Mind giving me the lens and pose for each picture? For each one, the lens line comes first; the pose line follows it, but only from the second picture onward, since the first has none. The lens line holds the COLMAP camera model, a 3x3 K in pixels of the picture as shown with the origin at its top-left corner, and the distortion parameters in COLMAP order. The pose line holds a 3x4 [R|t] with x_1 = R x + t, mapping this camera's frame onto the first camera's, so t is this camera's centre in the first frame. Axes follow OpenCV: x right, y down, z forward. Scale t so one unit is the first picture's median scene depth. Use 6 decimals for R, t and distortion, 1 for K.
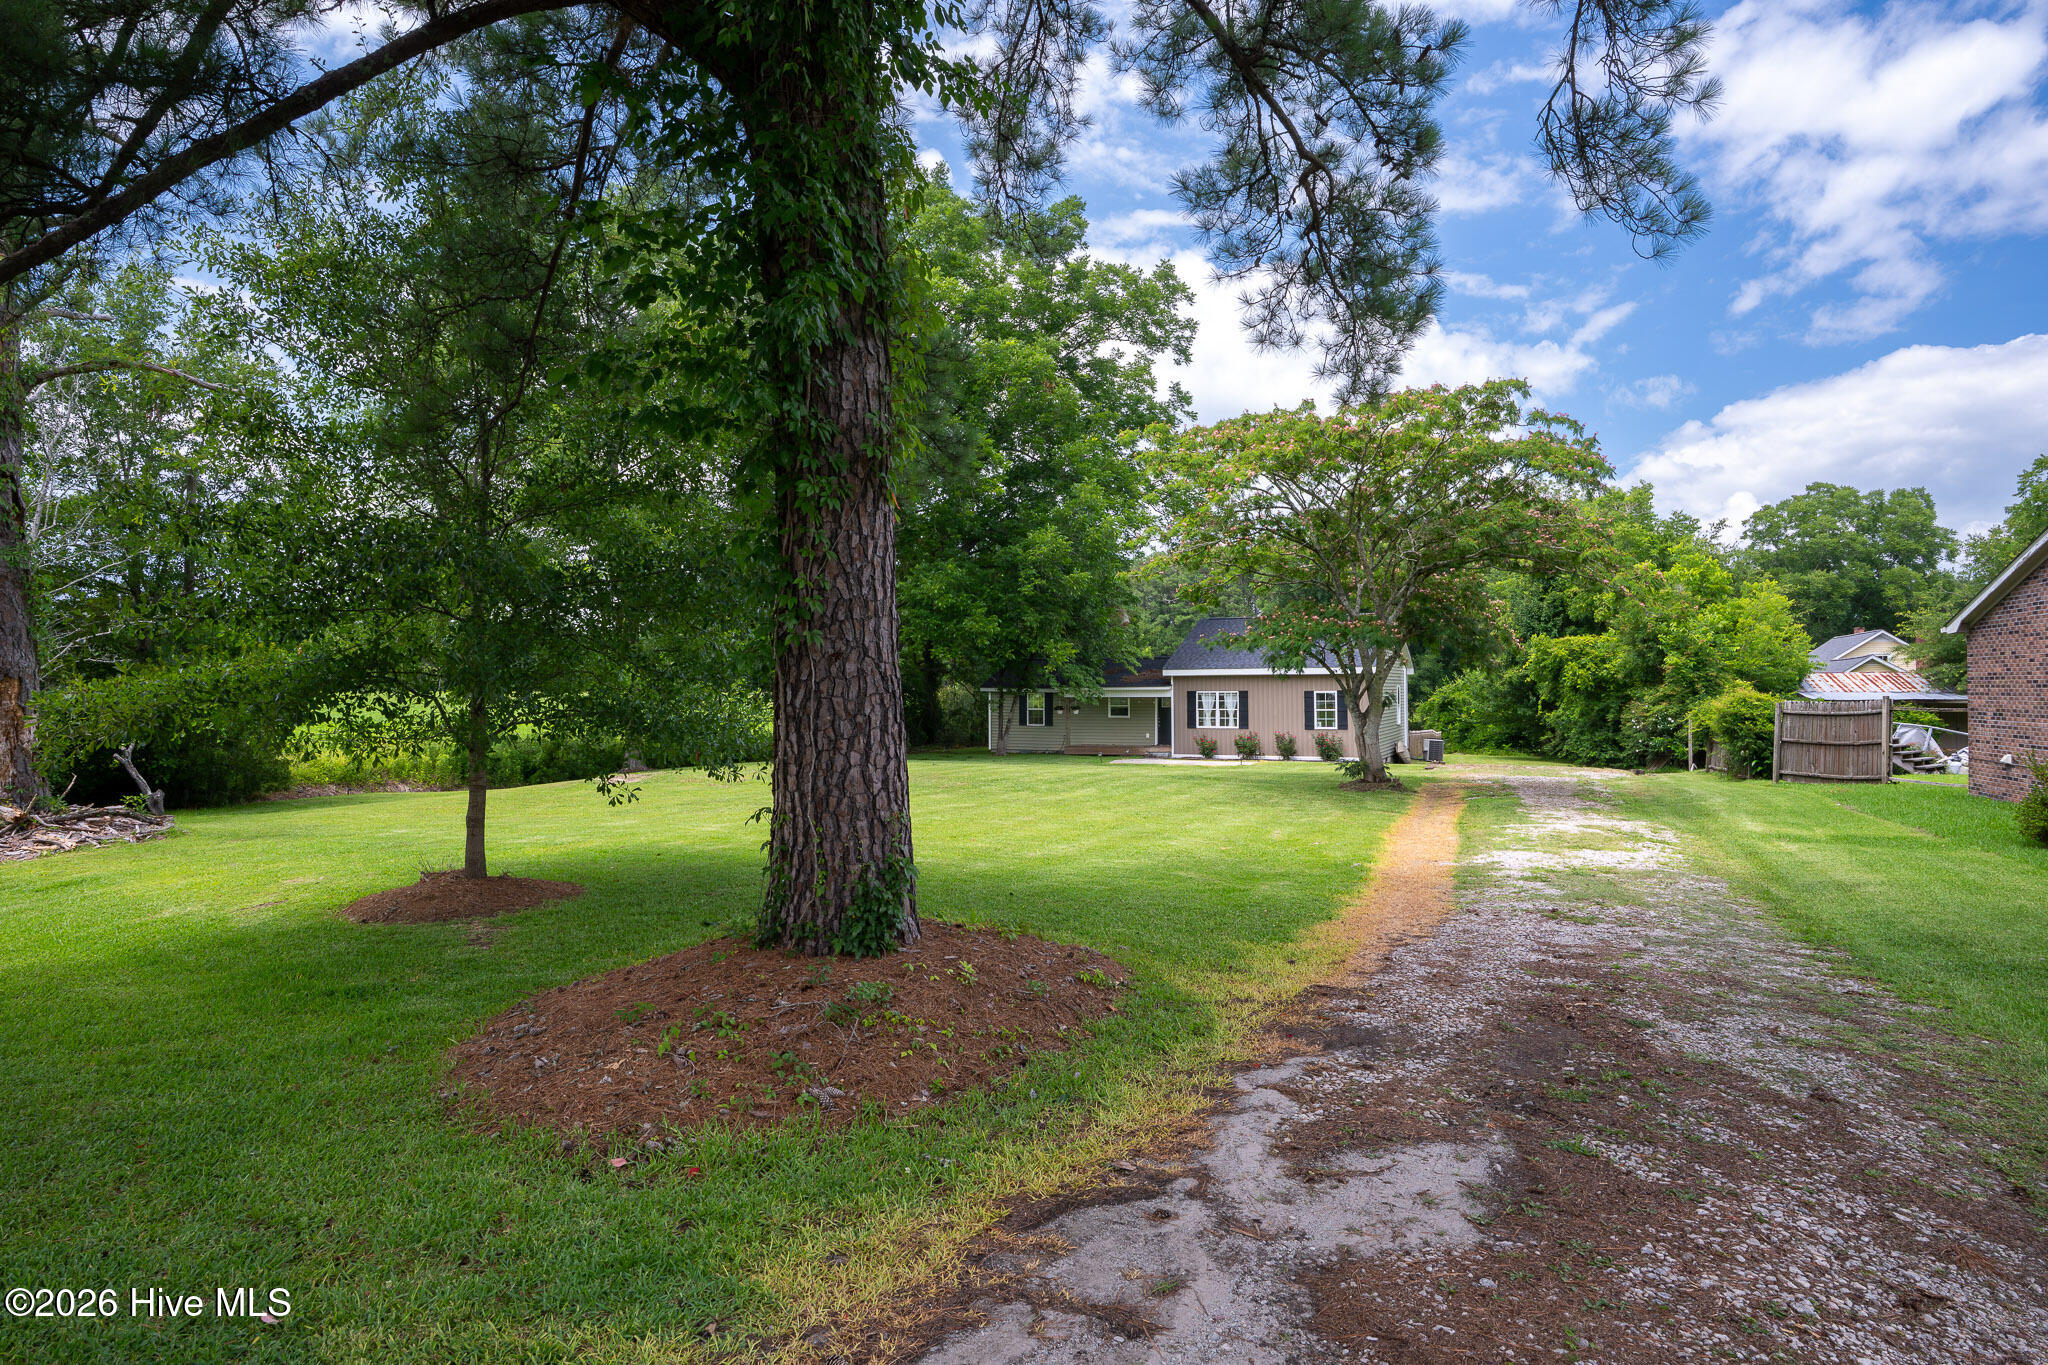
lens RADIAL K [[1194.7, 0, 1024.0], [0, 1194.7, 682.5], [0, 0, 1]] dist [-0.006950, -0.000622]
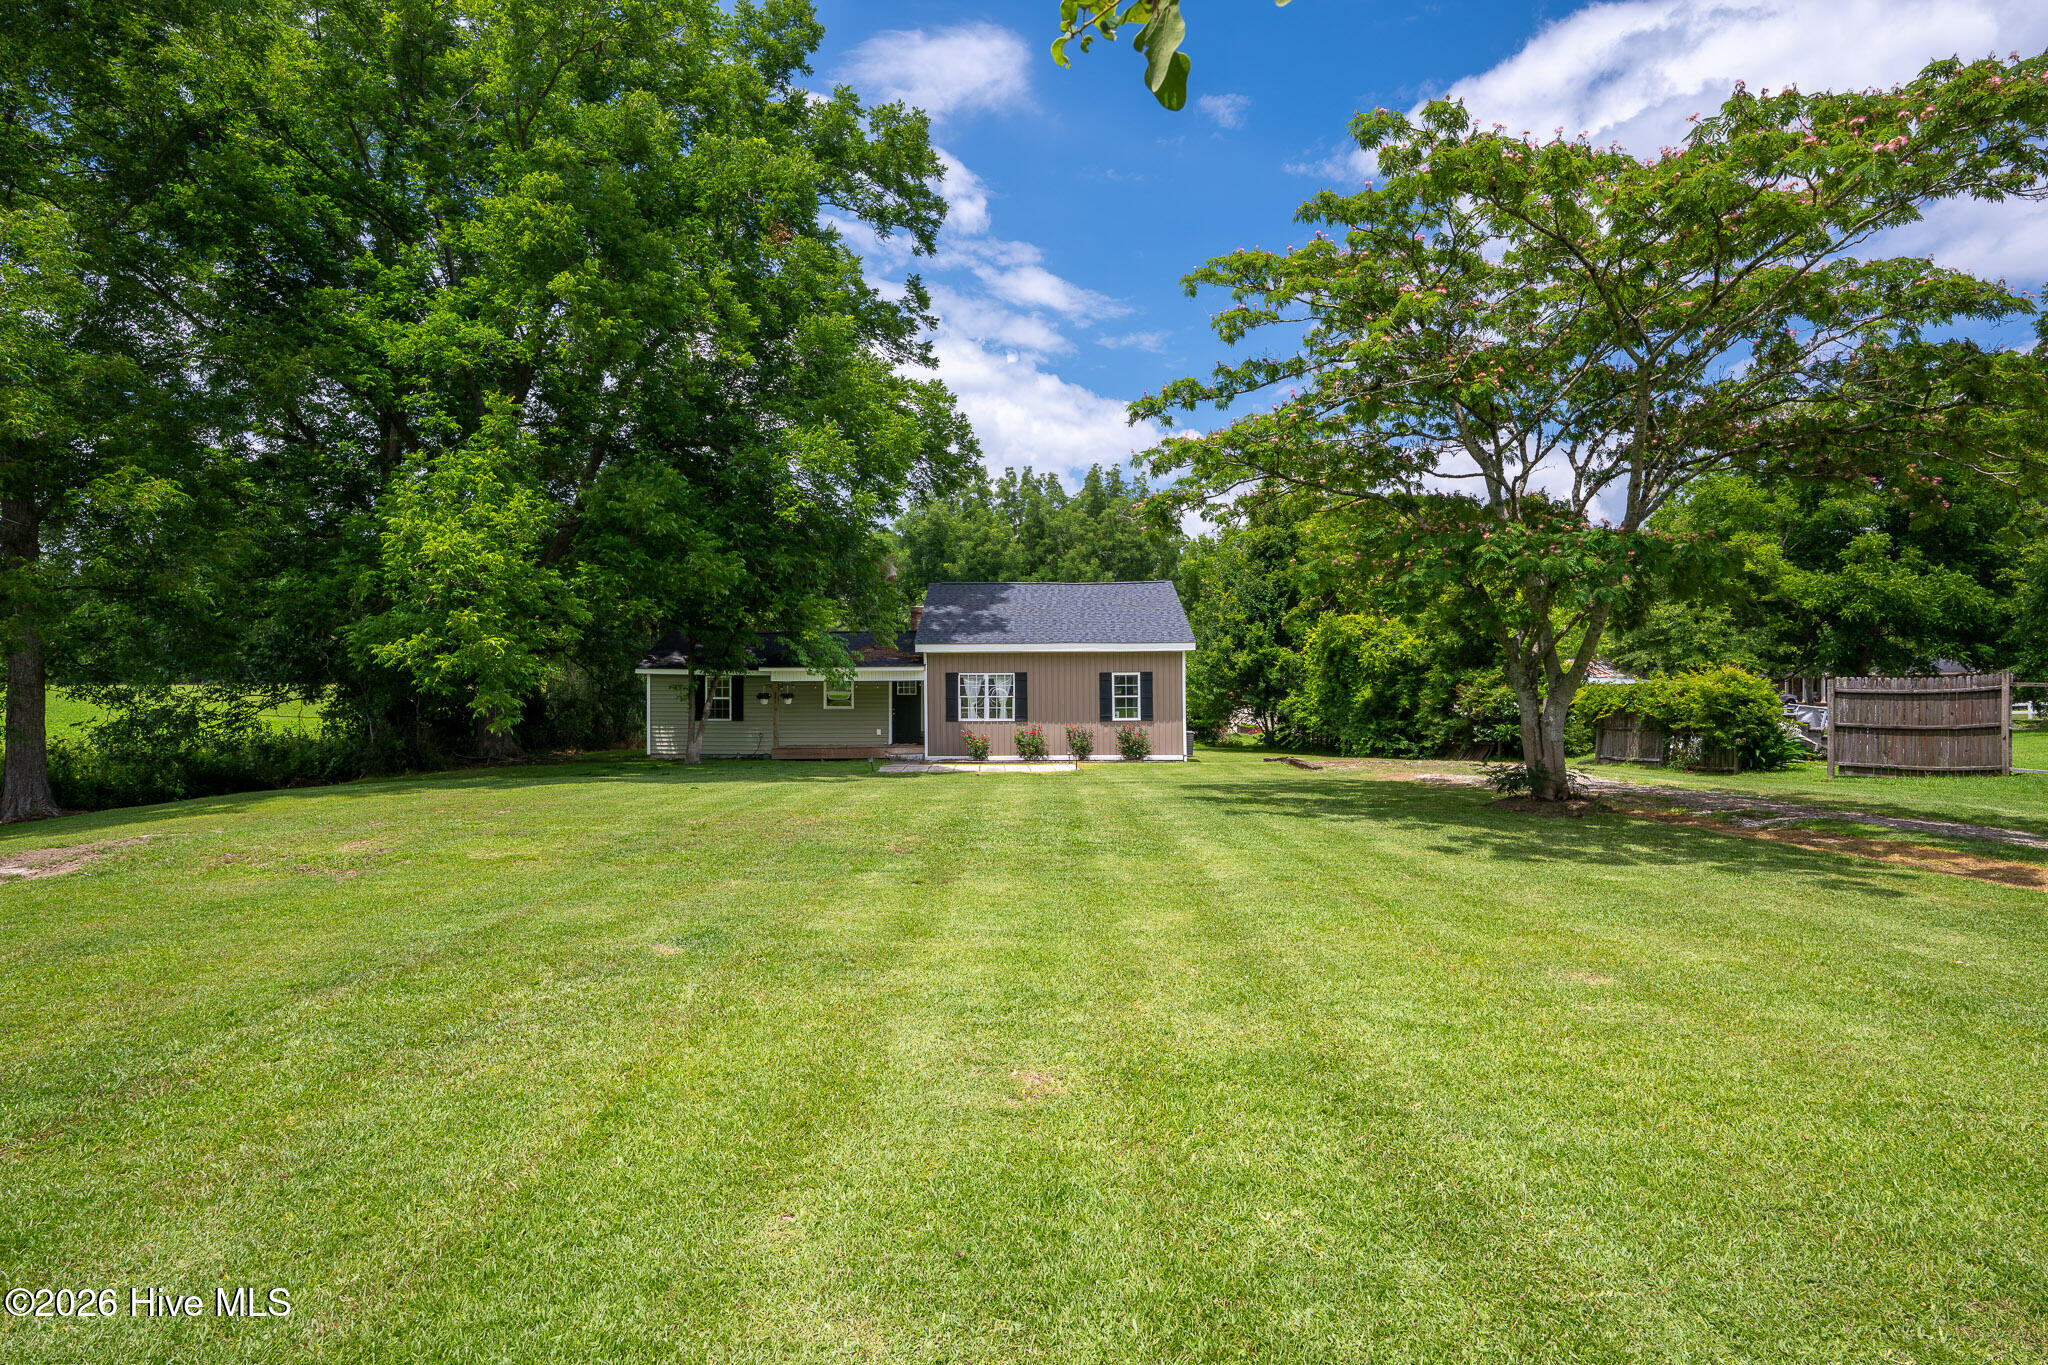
lens RADIAL K [[1144.0, 0, 1024.0], [0, 1144.0, 682.5], [0, 0, 1]] dist [-0.089882, 0.000348]
pose [[0.908962, 0.002526, 0.416872, -0.122645], [-0.004360, 0.999985, 0.003446, 0.010790], [-0.416857, -0.004950, 0.908959, 0.322056]]
